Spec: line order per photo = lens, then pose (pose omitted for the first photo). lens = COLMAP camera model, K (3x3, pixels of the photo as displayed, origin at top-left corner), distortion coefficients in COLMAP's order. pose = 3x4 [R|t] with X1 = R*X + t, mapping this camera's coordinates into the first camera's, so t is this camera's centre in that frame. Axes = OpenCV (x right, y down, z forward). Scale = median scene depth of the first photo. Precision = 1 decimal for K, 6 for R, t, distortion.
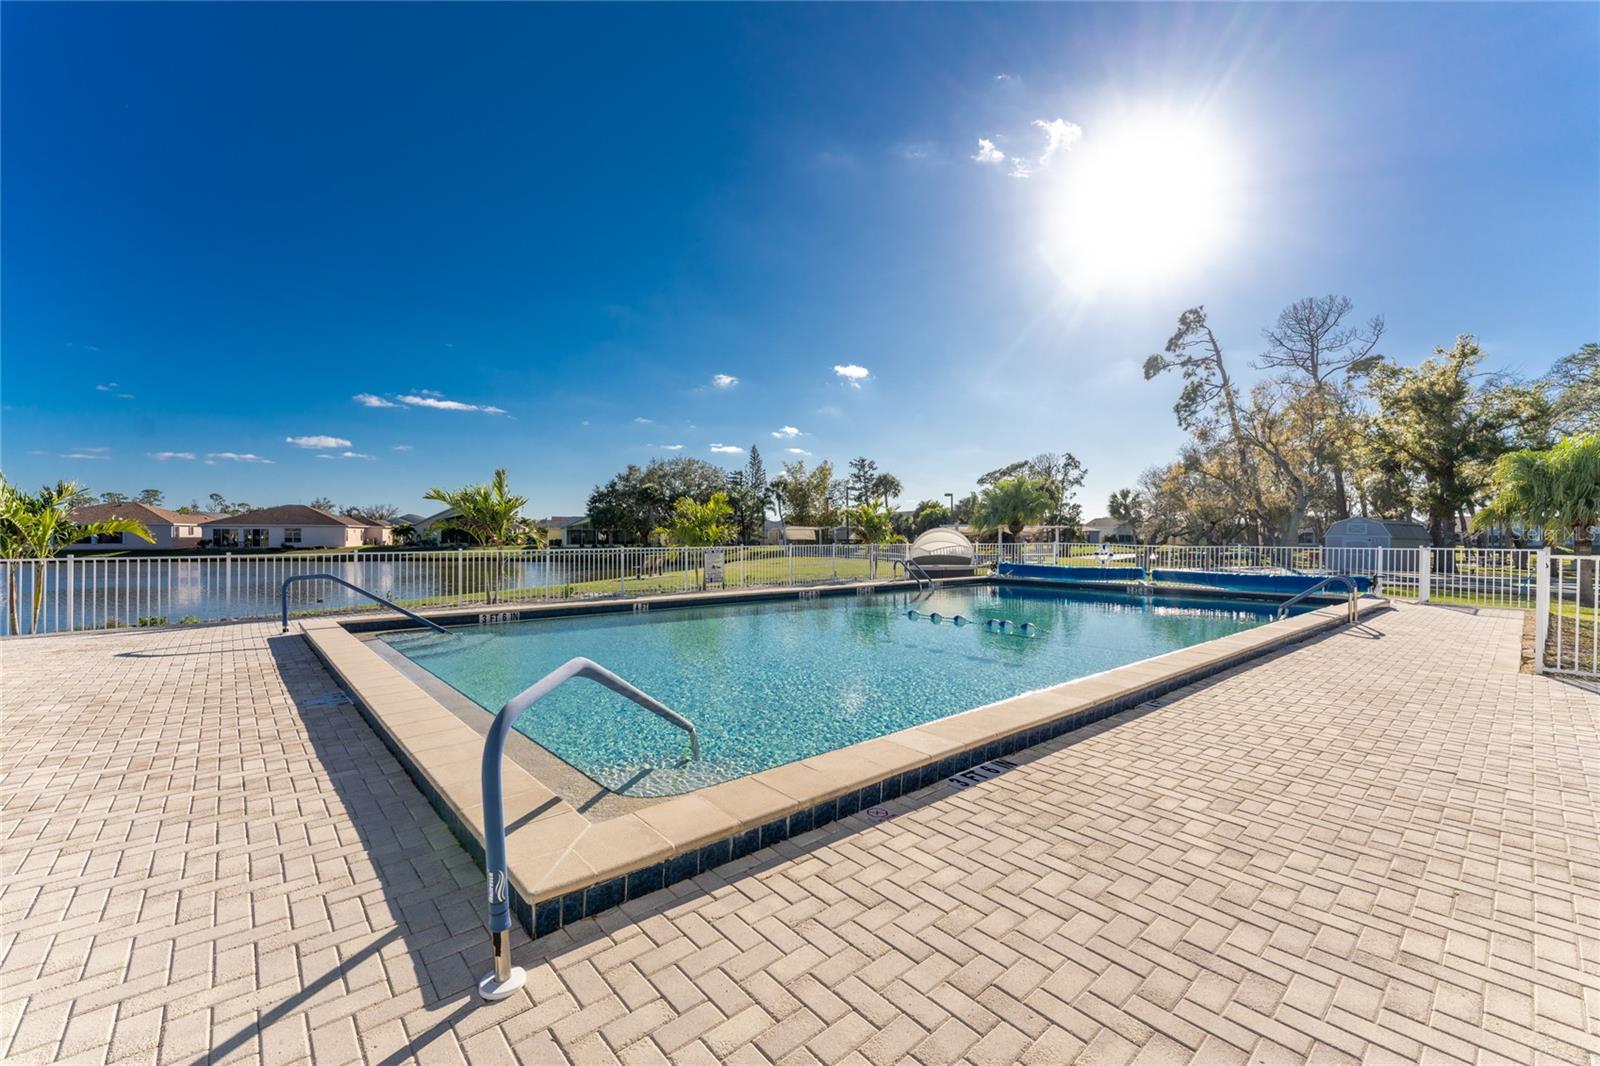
lens RADIAL K [[642.7, 0, 800.0], [0, 642.7, 533.0], [0, 0, 1]] dist [0.000750, 0.000090]
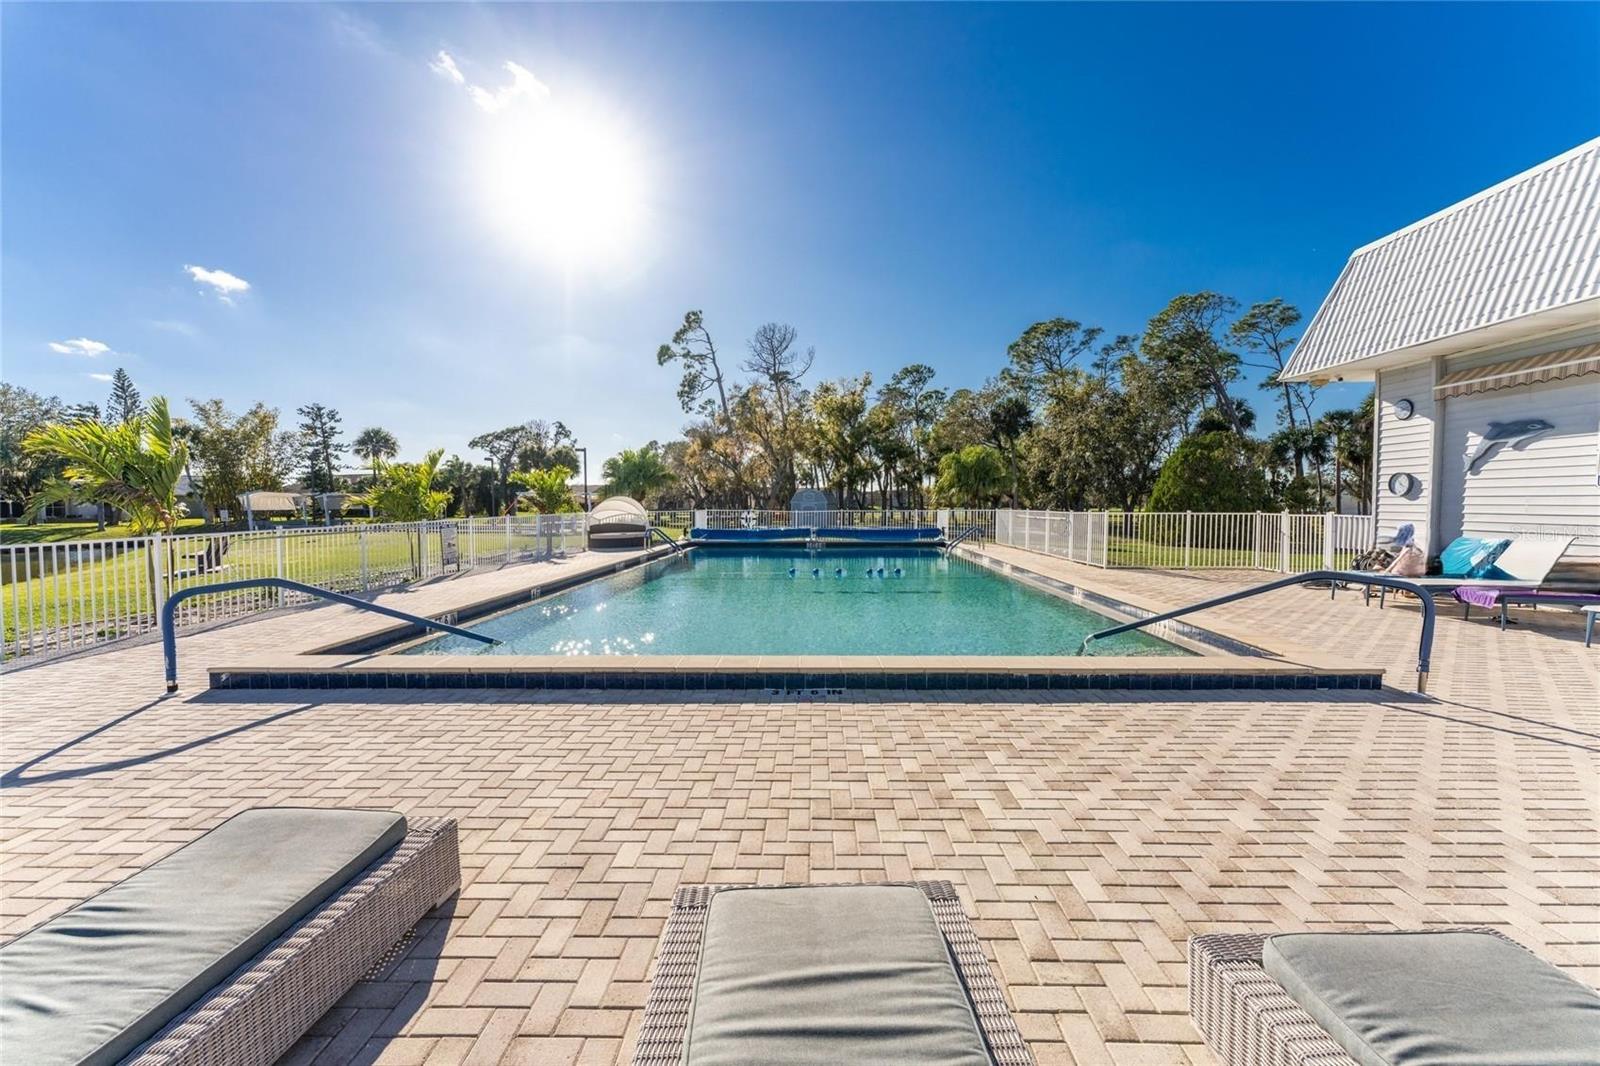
lens RADIAL K [[647.7, 0, 800.0], [0, 647.7, 533.0], [0, 0, 1]] dist [0.001351, 0.000179]
pose [[0.678703, -0.033519, 0.733648, -0.132804], [-0.001860, 0.998876, 0.047357, 0.000855], [-0.734411, -0.033506, 0.677878, 0.041184]]
